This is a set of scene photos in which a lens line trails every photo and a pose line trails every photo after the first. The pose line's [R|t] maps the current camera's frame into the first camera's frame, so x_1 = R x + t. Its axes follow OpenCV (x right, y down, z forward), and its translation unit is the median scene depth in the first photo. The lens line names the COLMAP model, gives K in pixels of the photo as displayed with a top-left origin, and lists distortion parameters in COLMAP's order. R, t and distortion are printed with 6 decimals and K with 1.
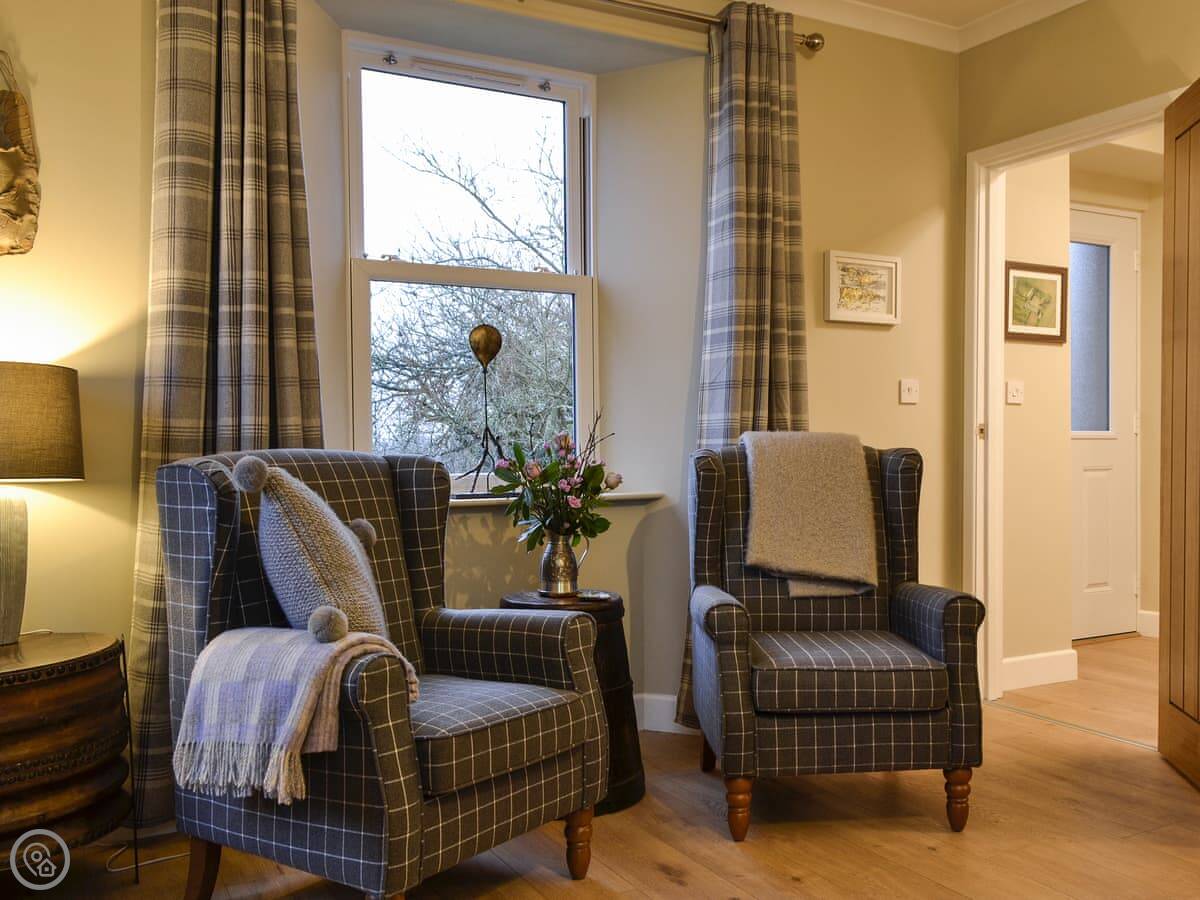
lens RADIAL K [[1104.0, 0, 600.0], [0, 1104.0, 450.0], [0, 0, 1]] dist [0.046592, -0.013950]
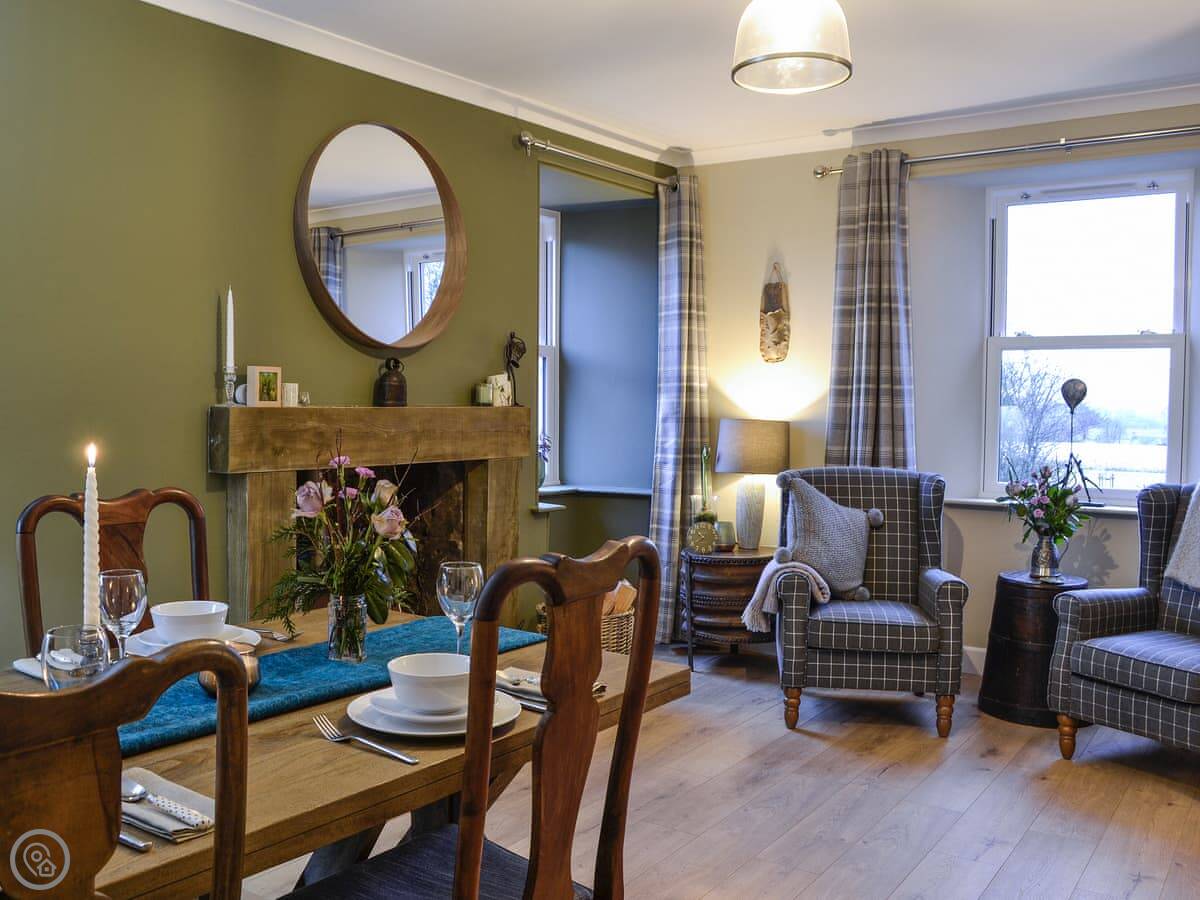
lens RADIAL K [[1104.0, 0, 600.0], [0, 1104.0, 450.0], [0, 0, 1]] dist [0.046592, -0.013950]
pose [[0.437704, 0.058408, -0.897220, 1.121422], [-0.014930, 0.998222, 0.057700, -0.122025], [0.898995, -0.011859, 0.437798, -0.174700]]
